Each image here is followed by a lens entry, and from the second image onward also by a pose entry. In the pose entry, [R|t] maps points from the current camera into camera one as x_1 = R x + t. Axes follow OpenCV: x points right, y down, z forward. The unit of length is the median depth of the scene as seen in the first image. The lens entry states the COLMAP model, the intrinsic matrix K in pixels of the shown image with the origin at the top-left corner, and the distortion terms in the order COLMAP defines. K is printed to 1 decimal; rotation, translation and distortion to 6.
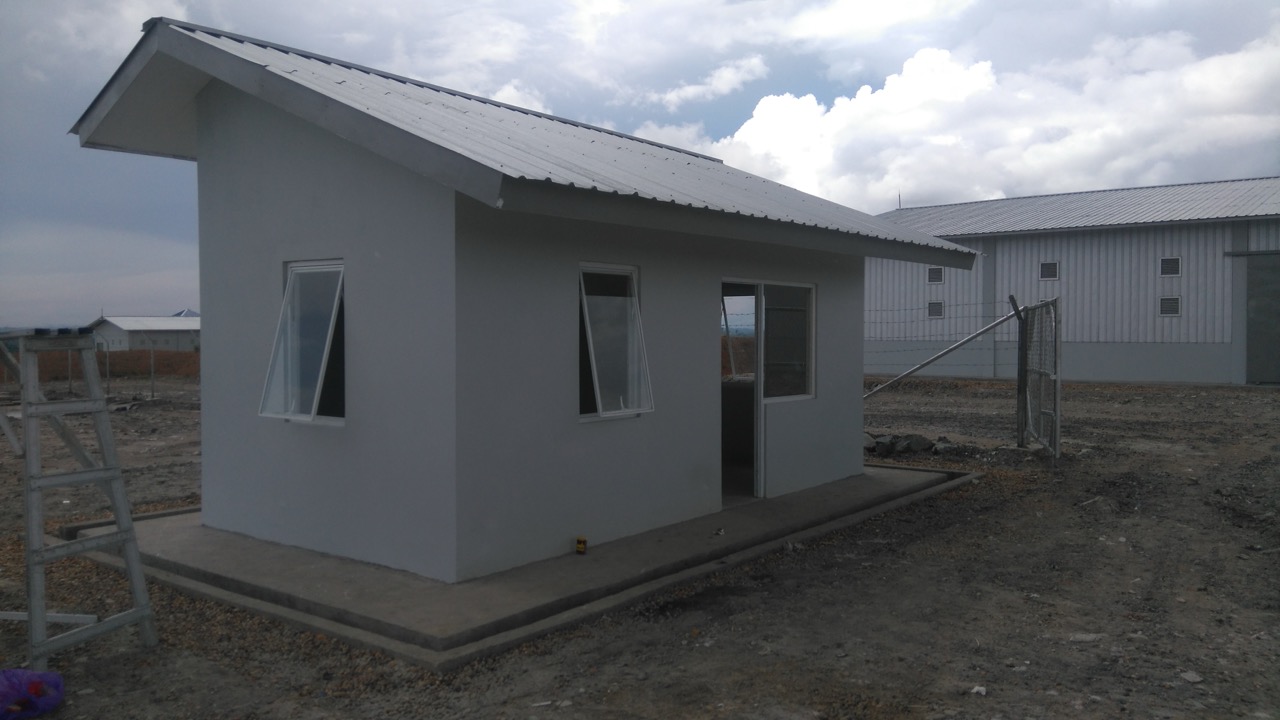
lens RADIAL K [[985.2, 0, 637.2], [0, 985.2, 353.3], [0, 0, 1]] dist [0.074765, -0.147826]
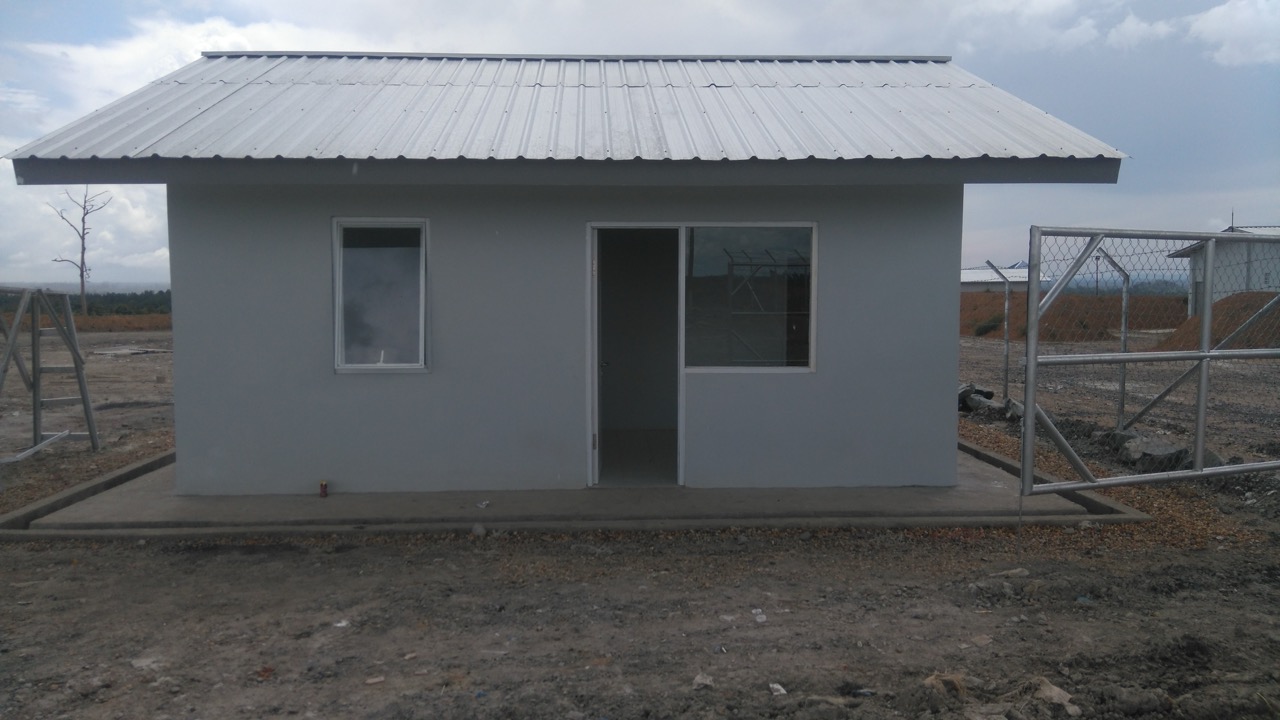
lens RADIAL K [[985.2, 0, 637.2], [0, 985.2, 353.3], [0, 0, 1]] dist [0.074765, -0.147826]
pose [[0.660576, 0.057989, -0.748517, 0.929525], [-0.021499, 0.998065, 0.058348, -0.019181], [0.750451, -0.022451, 0.660544, 0.541223]]
